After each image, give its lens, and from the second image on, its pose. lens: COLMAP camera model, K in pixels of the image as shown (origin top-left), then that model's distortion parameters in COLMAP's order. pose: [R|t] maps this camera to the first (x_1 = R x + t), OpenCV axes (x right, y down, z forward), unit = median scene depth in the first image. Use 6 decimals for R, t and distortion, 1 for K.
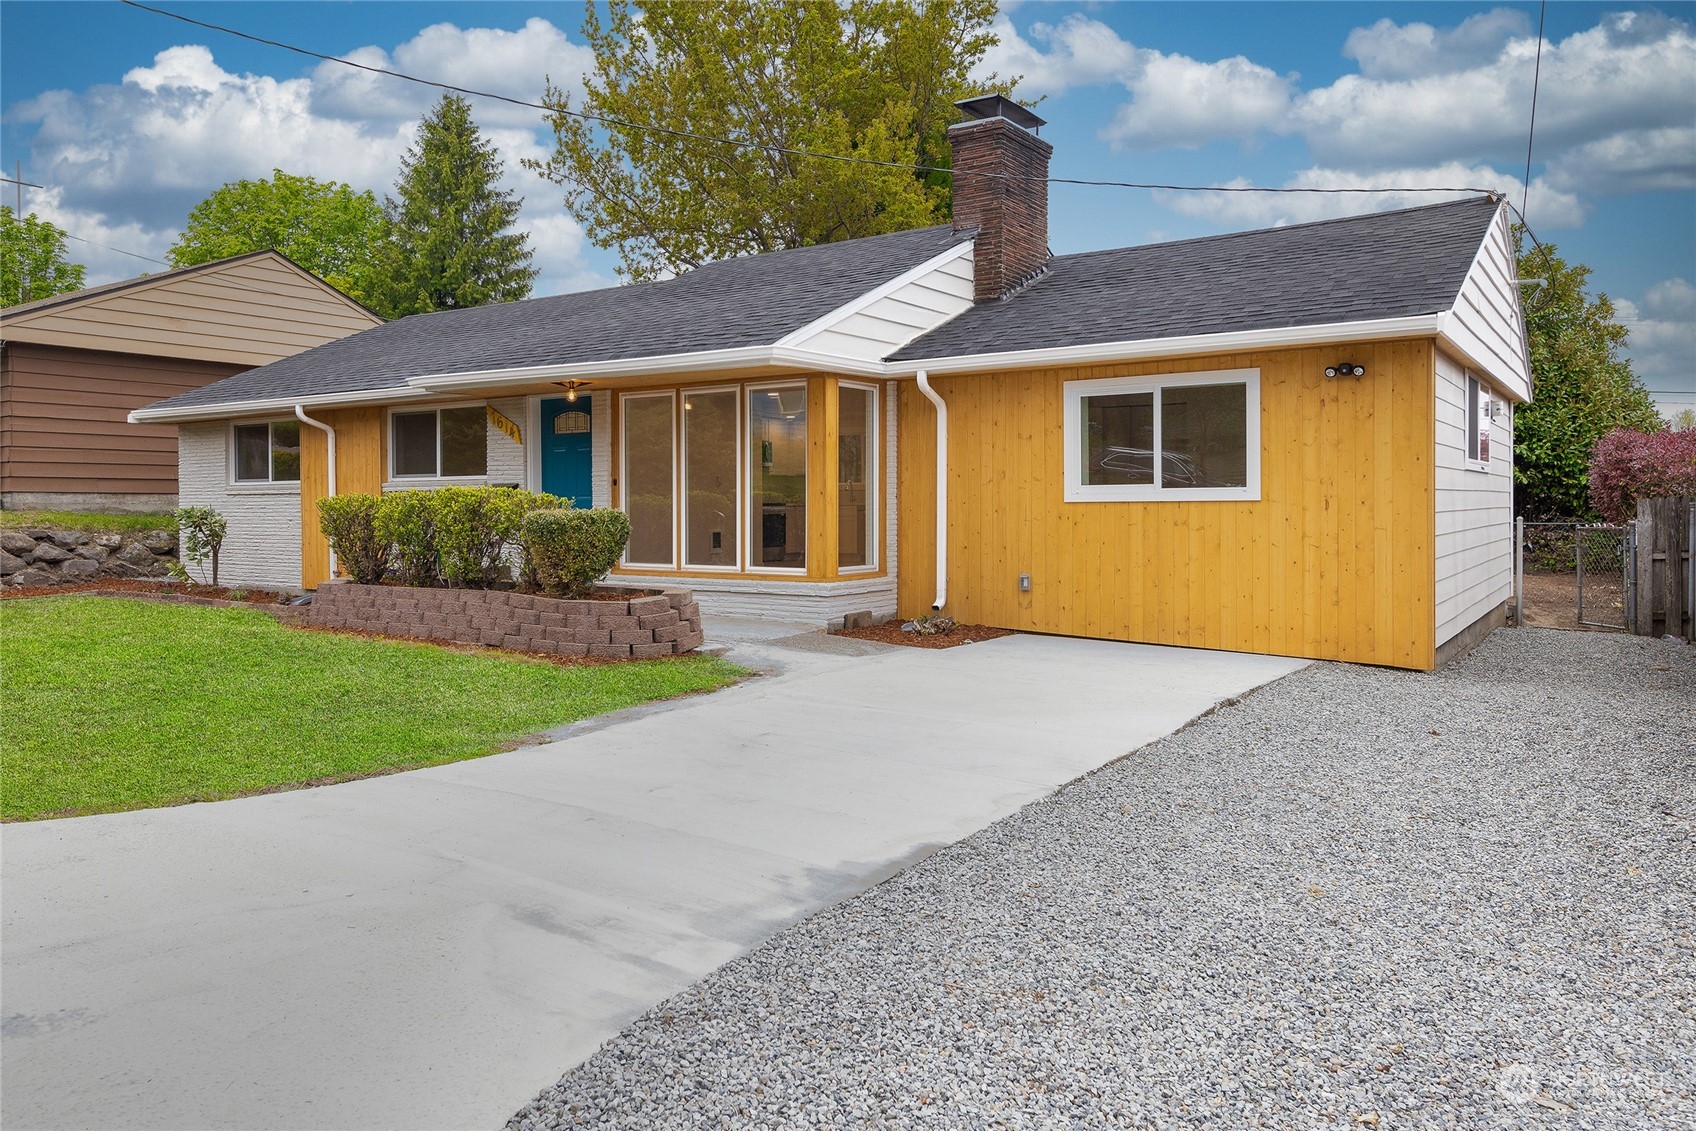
lens RADIAL K [[1111.4, 0, 850.8], [0, 1111.4, 560.0], [0, 0, 1]] dist [-0.000931, 0.000326]
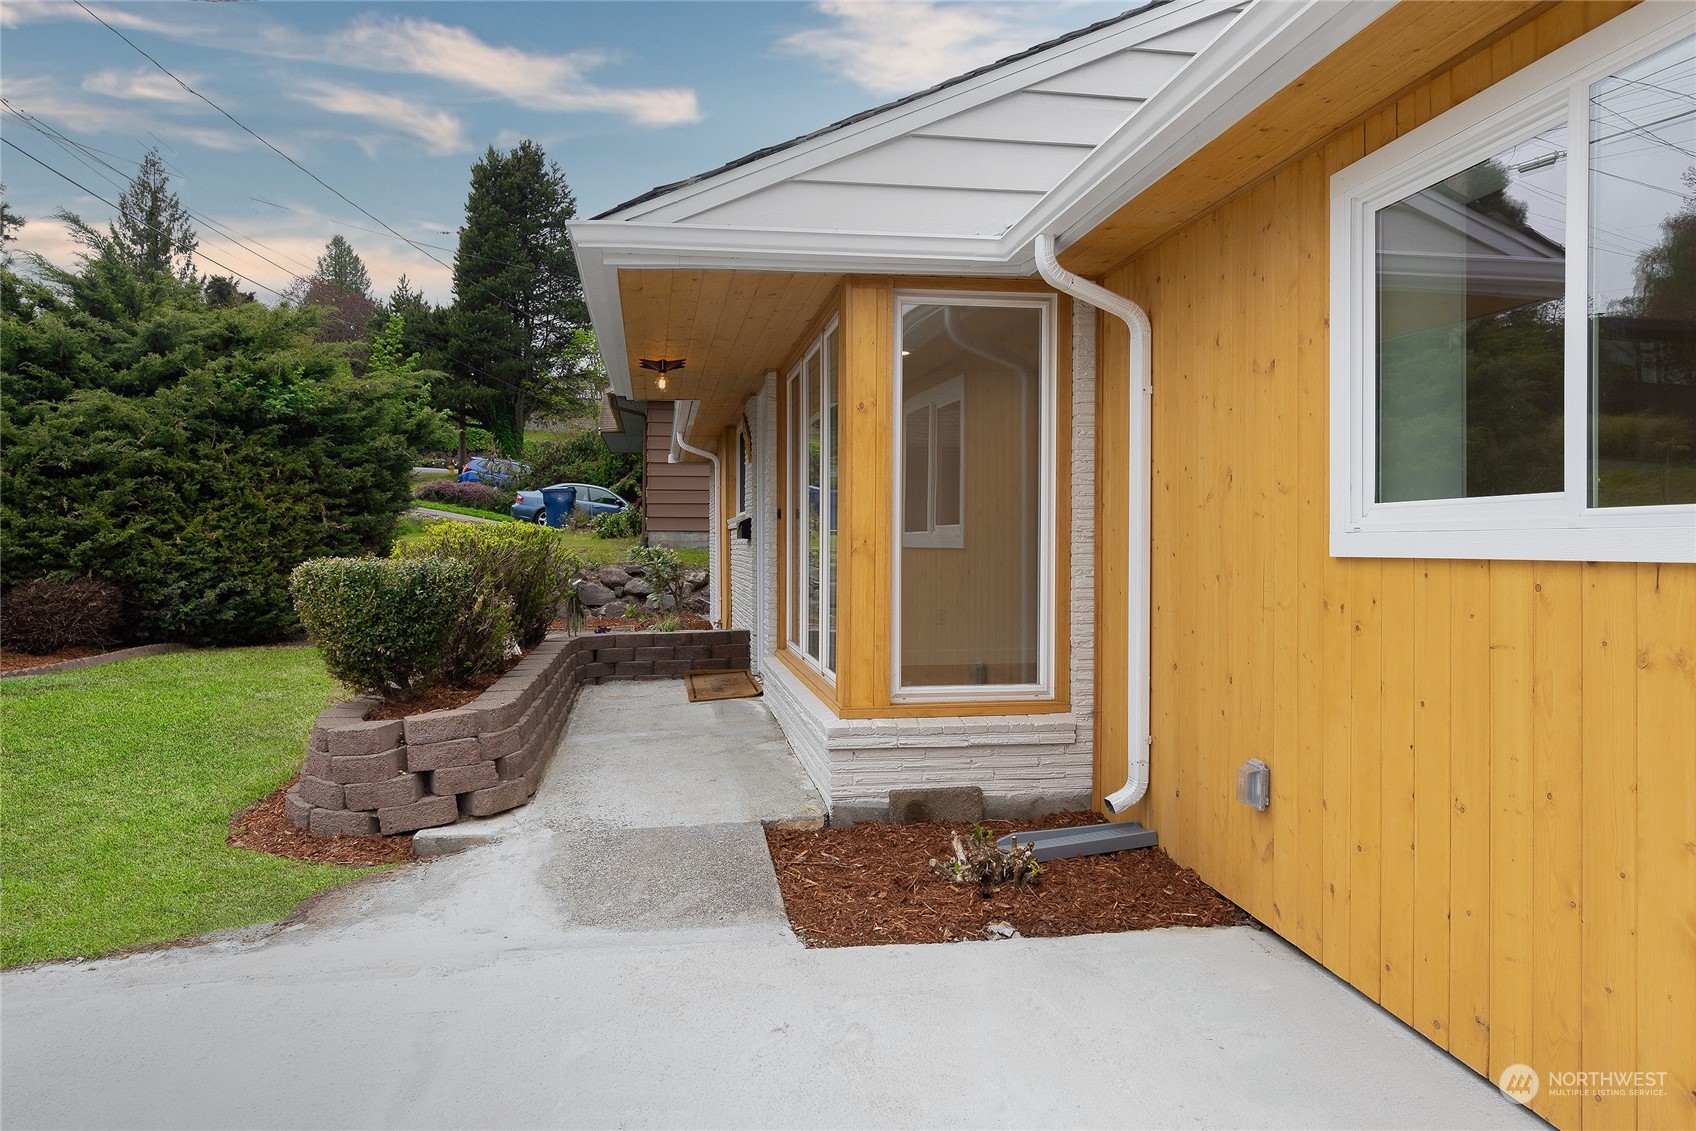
lens RADIAL K [[1111.4, 0, 841.3], [0, 1111.4, 561.6], [0, 0, 1]] dist [-0.000931, 0.000326]
pose [[0.693654, 0.019401, -0.720047, 0.315812], [-0.044180, 0.998901, -0.015646, -0.038749], [0.718952, 0.042665, 0.693749, 0.665956]]
